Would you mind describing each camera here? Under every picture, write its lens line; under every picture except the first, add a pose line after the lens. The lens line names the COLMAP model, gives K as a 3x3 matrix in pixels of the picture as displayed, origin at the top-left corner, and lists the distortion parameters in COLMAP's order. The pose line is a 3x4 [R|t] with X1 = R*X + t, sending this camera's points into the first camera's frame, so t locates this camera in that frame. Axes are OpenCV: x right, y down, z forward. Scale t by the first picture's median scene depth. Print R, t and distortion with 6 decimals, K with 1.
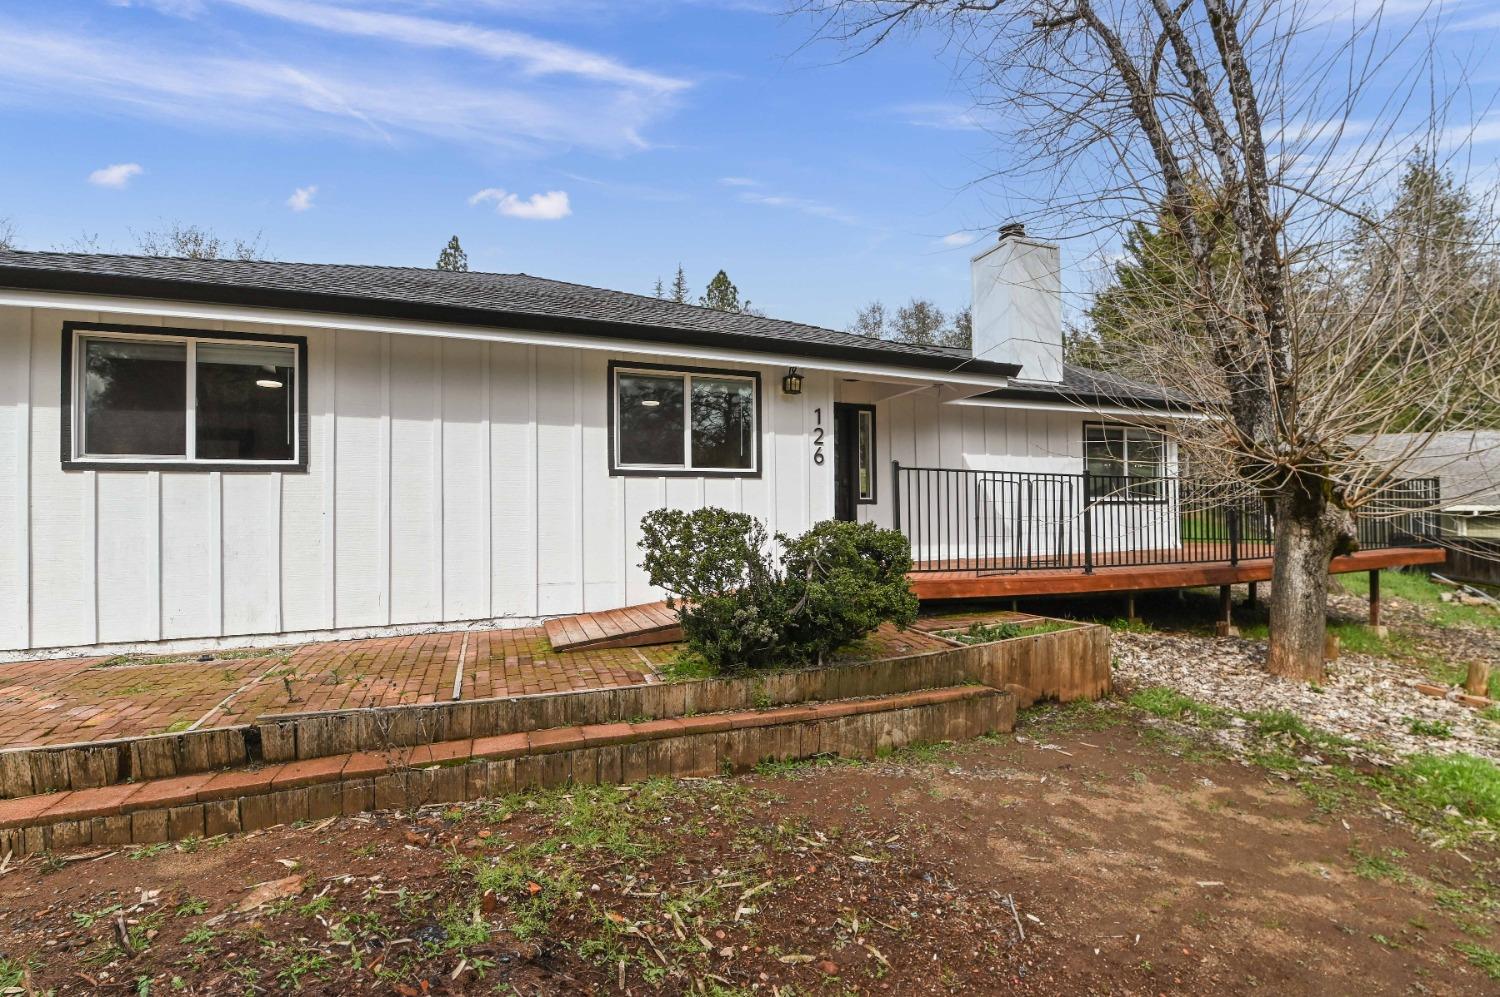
lens RADIAL K [[648.1, 0, 755.5], [0, 648.1, 497.1], [0, 0, 1]] dist [0.012808, -0.009597]
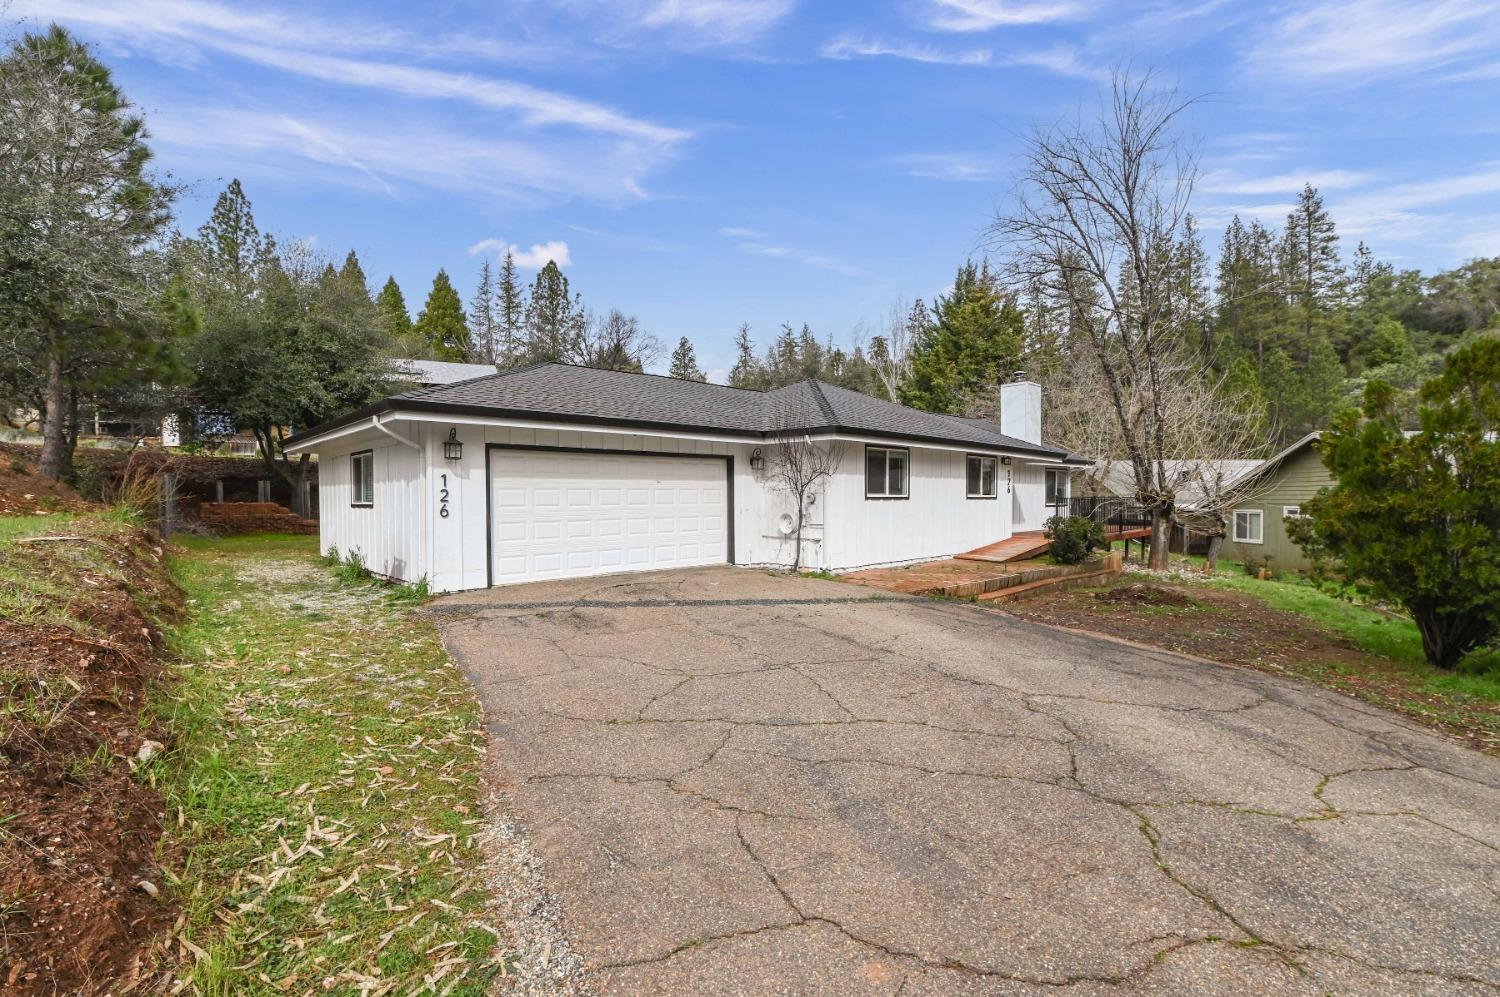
lens RADIAL K [[648.1, 0, 737.7], [0, 648.1, 493.2], [0, 0, 1]] dist [0.012808, -0.009597]
pose [[0.936859, 0.012175, 0.349495, -1.176834], [-0.019321, 0.999669, 0.016969, -0.048413], [-0.349173, -0.022651, 0.936784, -0.625568]]
